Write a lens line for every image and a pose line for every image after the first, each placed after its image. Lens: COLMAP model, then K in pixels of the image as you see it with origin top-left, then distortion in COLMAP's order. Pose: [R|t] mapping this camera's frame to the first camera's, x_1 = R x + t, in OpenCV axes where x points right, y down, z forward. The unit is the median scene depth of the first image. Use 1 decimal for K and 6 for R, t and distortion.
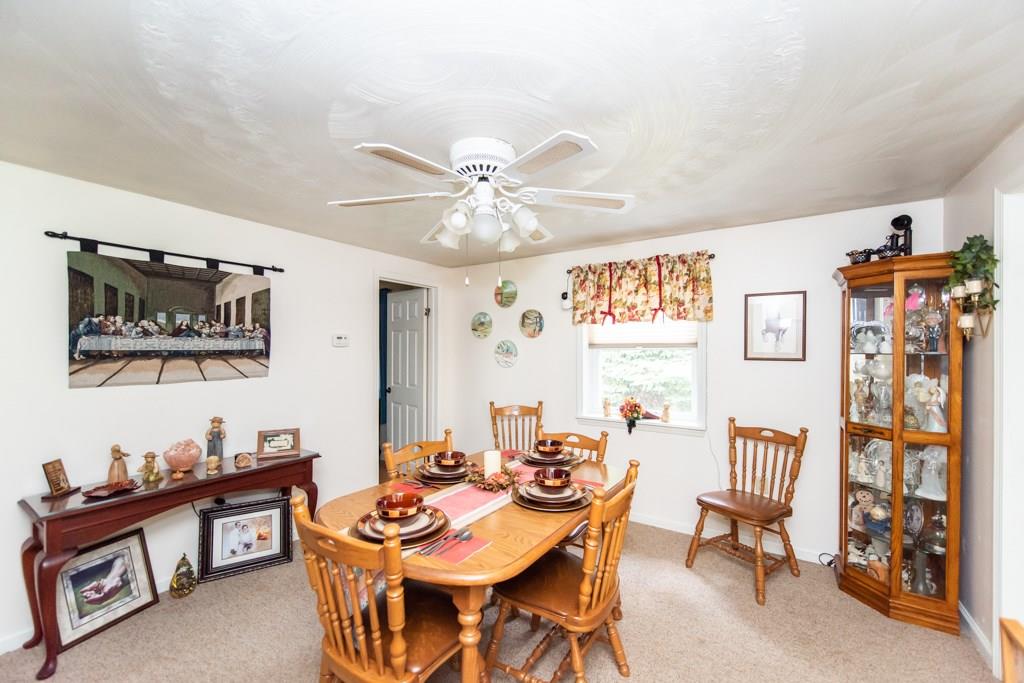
lens RADIAL K [[403.9, 0, 493.7], [0, 403.9, 349.5], [0, 0, 1]] dist [-0.014389, -0.000430]
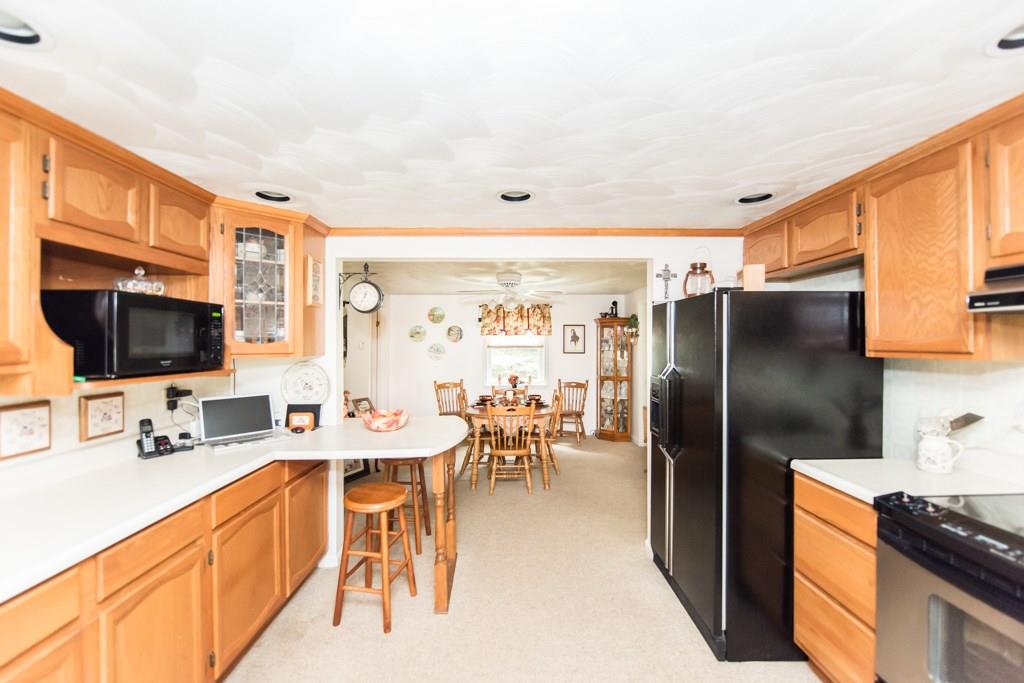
lens RADIAL K [[403.9, 0, 504.4], [0, 403.9, 342.3], [0, 0, 1]] dist [-0.014389, -0.000430]
pose [[0.835875, -0.001299, 0.548918, -0.850323], [0.005612, 0.999965, -0.006178, -0.022639], [-0.548890, 0.008245, 0.835854, -0.680975]]
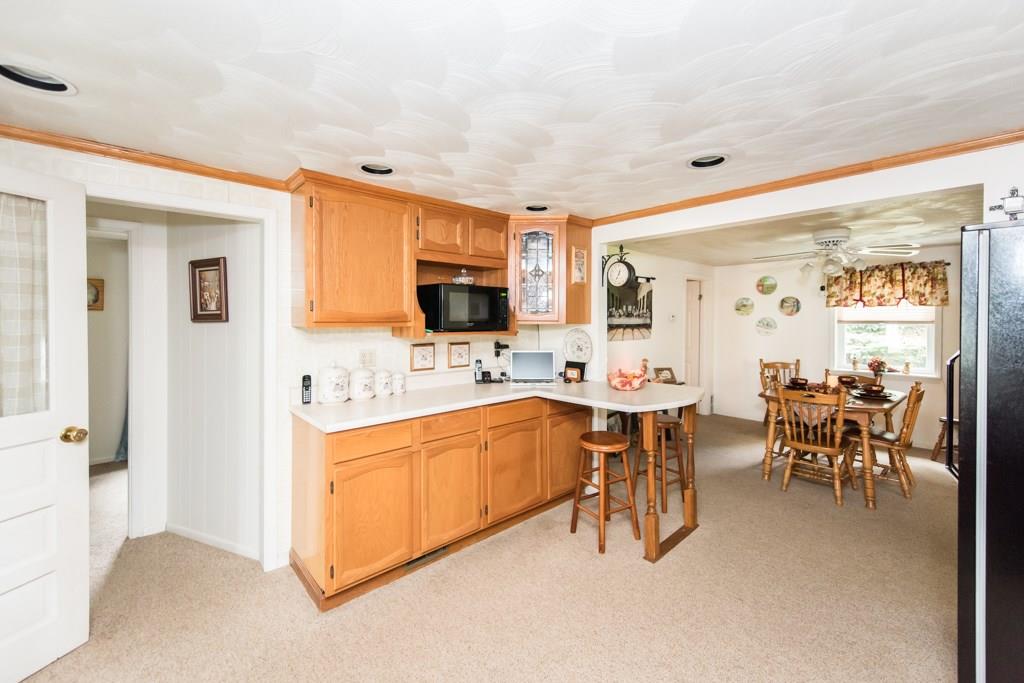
lens RADIAL K [[403.9, 0, 521.6], [0, 403.9, 321.2], [0, 0, 1]] dist [-0.014389, -0.000430]
pose [[0.968417, 0.006142, -0.249259, -0.617770], [-0.005392, 0.999979, 0.003695, -0.012750], [0.249276, -0.002234, 0.968430, -0.823323]]
